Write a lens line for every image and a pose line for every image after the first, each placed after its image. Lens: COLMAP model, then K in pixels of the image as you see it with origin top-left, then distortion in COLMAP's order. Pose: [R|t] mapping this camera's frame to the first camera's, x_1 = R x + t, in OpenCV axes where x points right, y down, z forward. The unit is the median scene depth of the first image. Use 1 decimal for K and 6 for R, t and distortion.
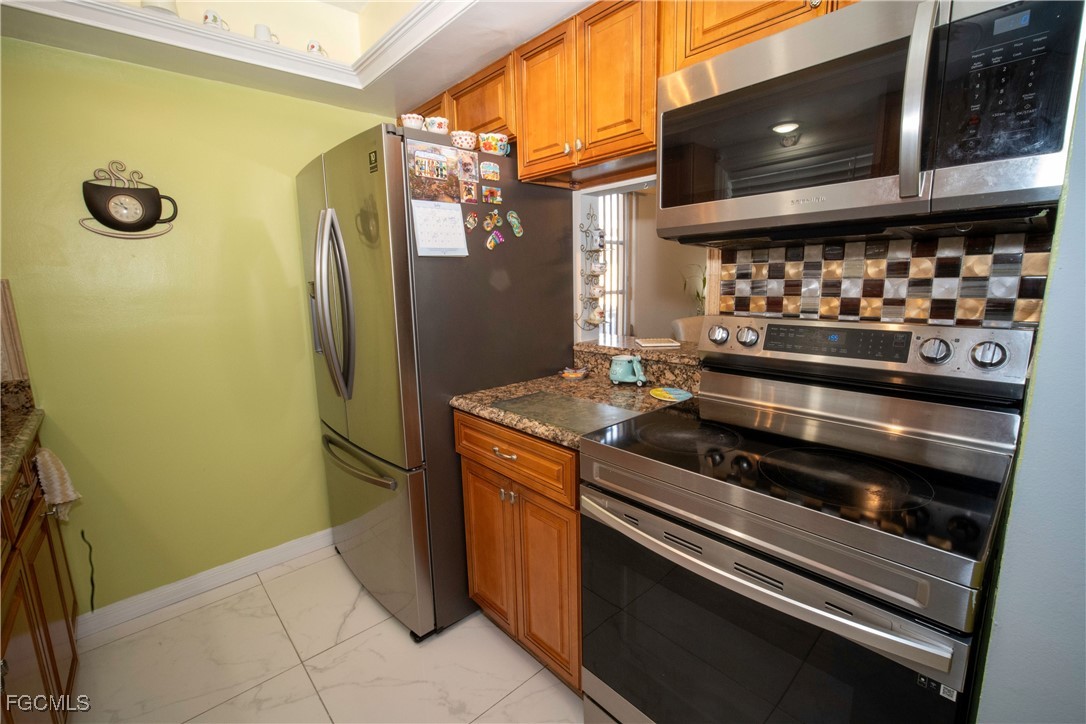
lens RADIAL K [[480.4, 0, 542.0], [0, 480.4, 364.1], [0, 0, 1]] dist [-0.014793, 0.003665]
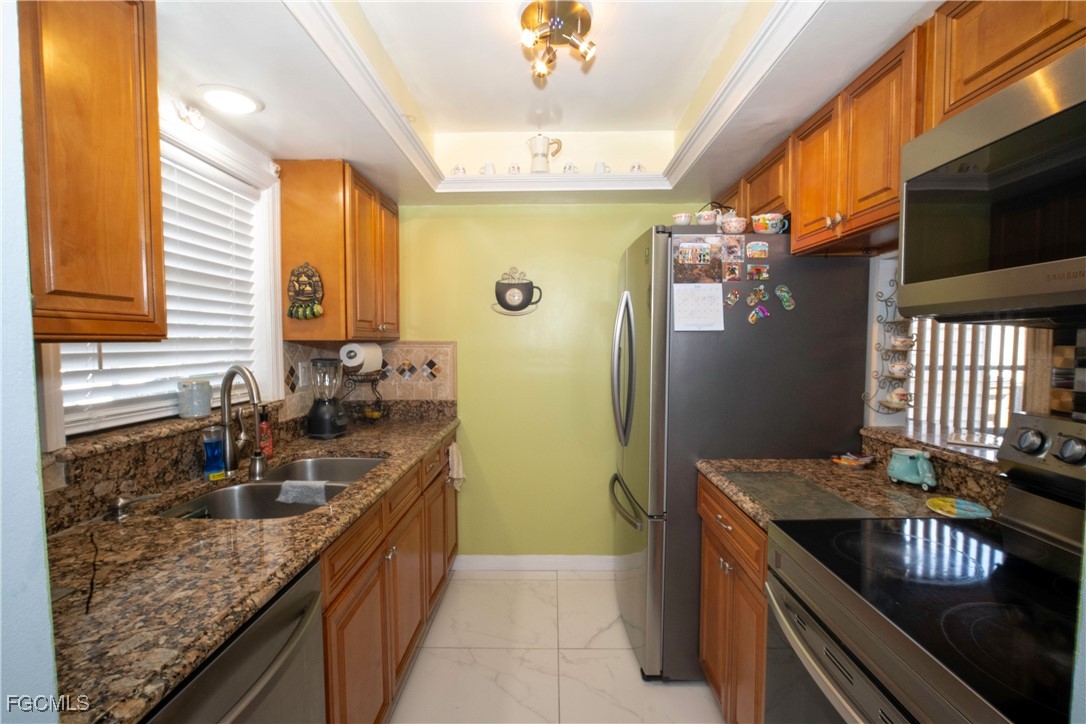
lens RADIAL K [[480.4, 0, 534.9], [0, 480.4, 365.3], [0, 0, 1]] dist [-0.014793, 0.003665]
pose [[0.723368, 0.057192, -0.688090, 0.276509], [-0.134706, 0.989103, -0.059401, -0.027103], [0.677195, 0.135659, 0.723190, -0.049740]]
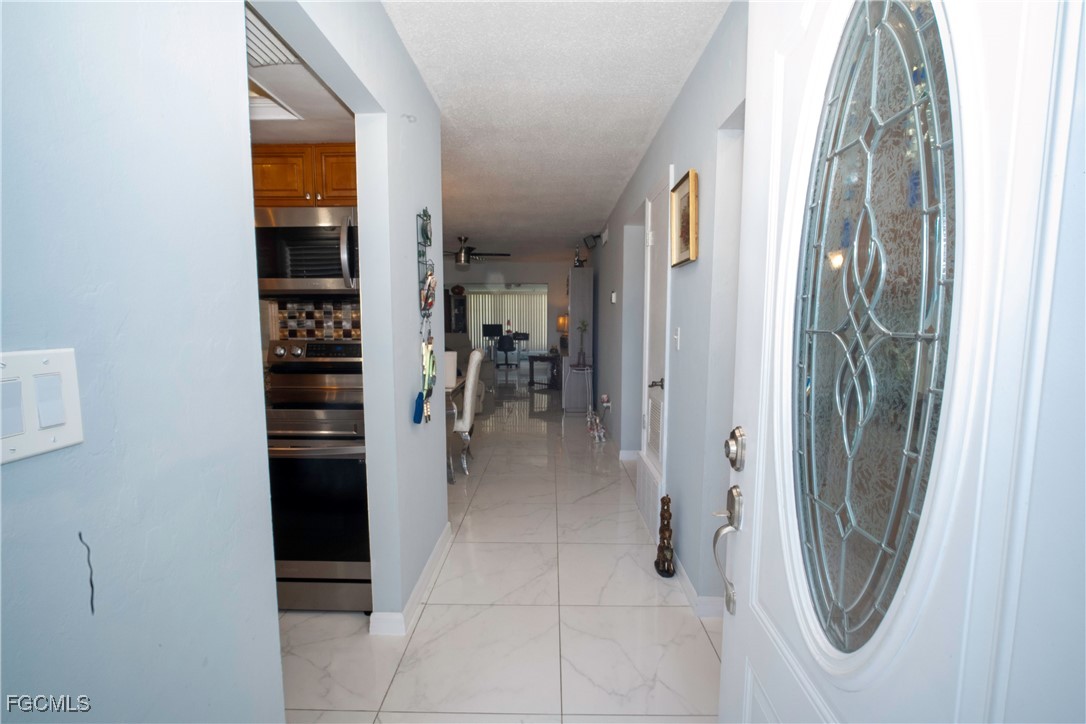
lens RADIAL K [[480.4, 0, 554.4], [0, 480.4, 369.3], [0, 0, 1]] dist [-0.014793, 0.003665]
pose [[0.675004, -0.055946, 0.735690, -0.199167], [0.113757, 0.993090, -0.028854, 0.142833], [-0.728992, 0.103166, 0.676703, -0.754229]]
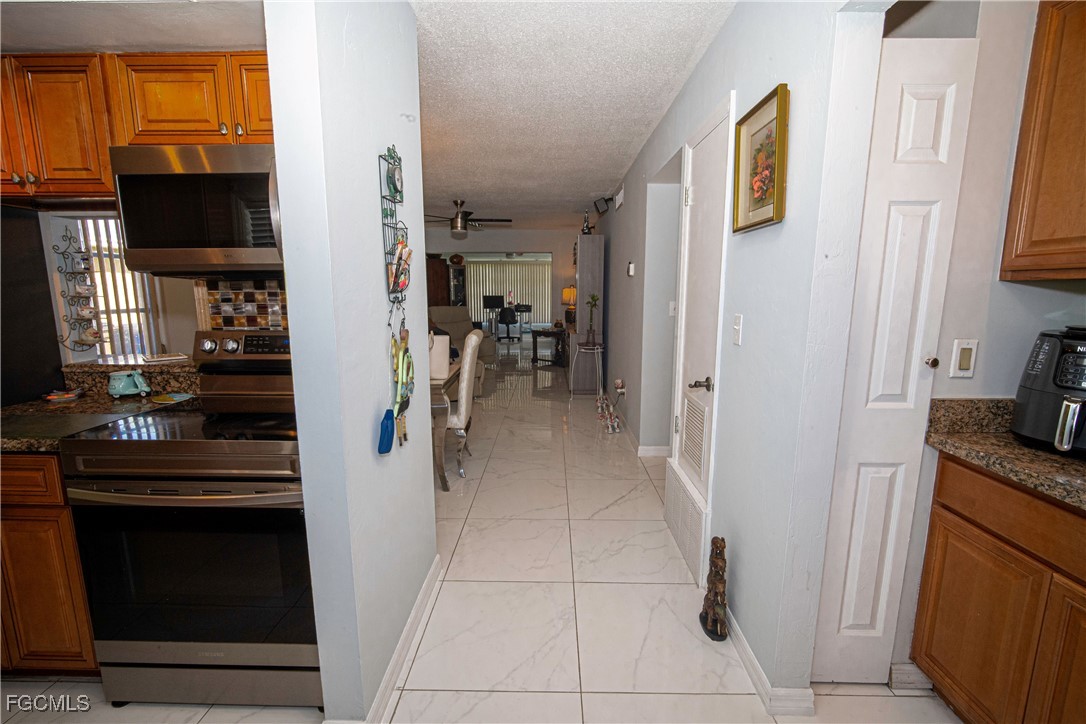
lens RADIAL K [[480.4, 0, 553.8], [0, 480.4, 364.1], [0, 0, 1]] dist [-0.014793, 0.003665]
pose [[0.678441, -0.095048, 0.728481, 0.051062], [0.113608, 0.993241, 0.023788, 0.055208], [-0.725818, 0.066622, 0.684653, -0.484092]]
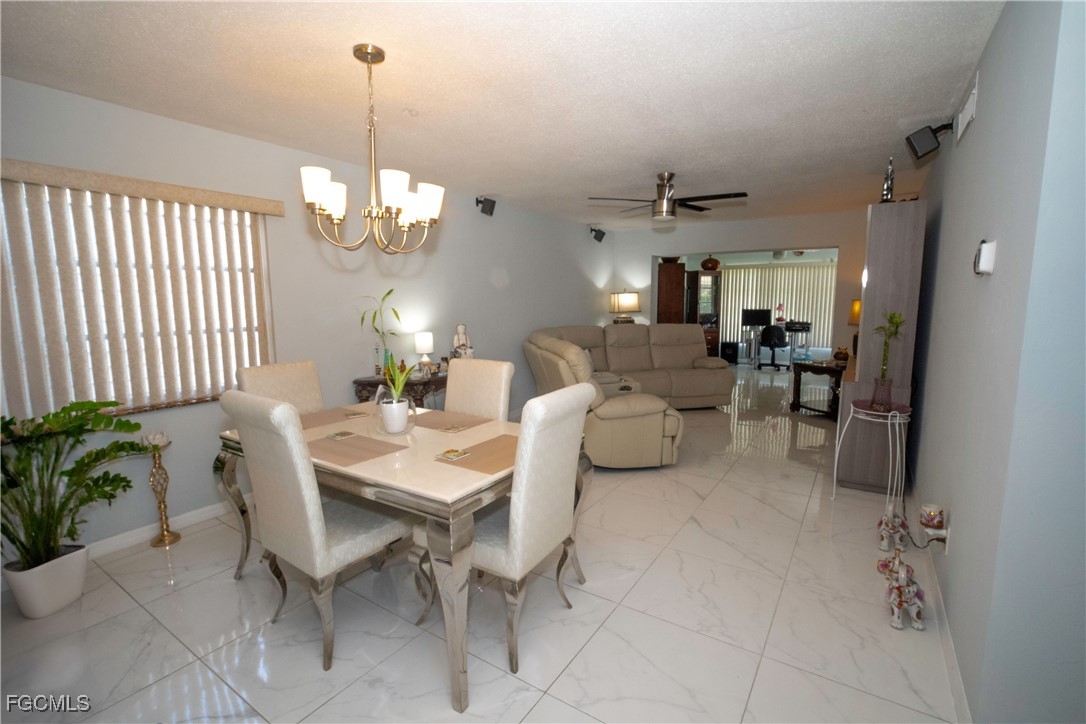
lens RADIAL K [[480.4, 0, 554.0], [0, 480.4, 362.3], [0, 0, 1]] dist [-0.014793, 0.003665]
pose [[0.970871, -0.015937, 0.239074, 1.141814], [0.027116, 0.998683, -0.043545, -0.102578], [-0.238065, 0.048759, 0.970025, 0.207387]]
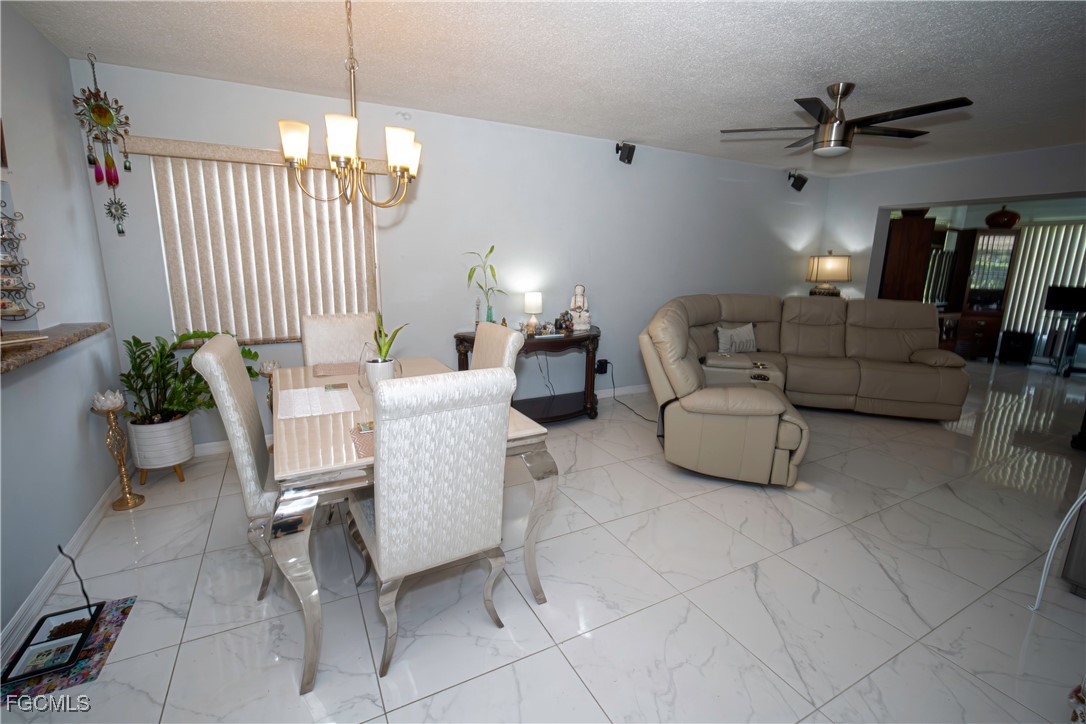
lens RADIAL K [[480.4, 0, 567.4], [0, 480.4, 361.0], [0, 0, 1]] dist [-0.014793, 0.003665]
pose [[0.967657, 0.090419, -0.235509, 1.841984], [-0.081794, 0.995580, 0.046159, -0.165445], [0.238642, -0.025403, 0.970775, 0.471793]]
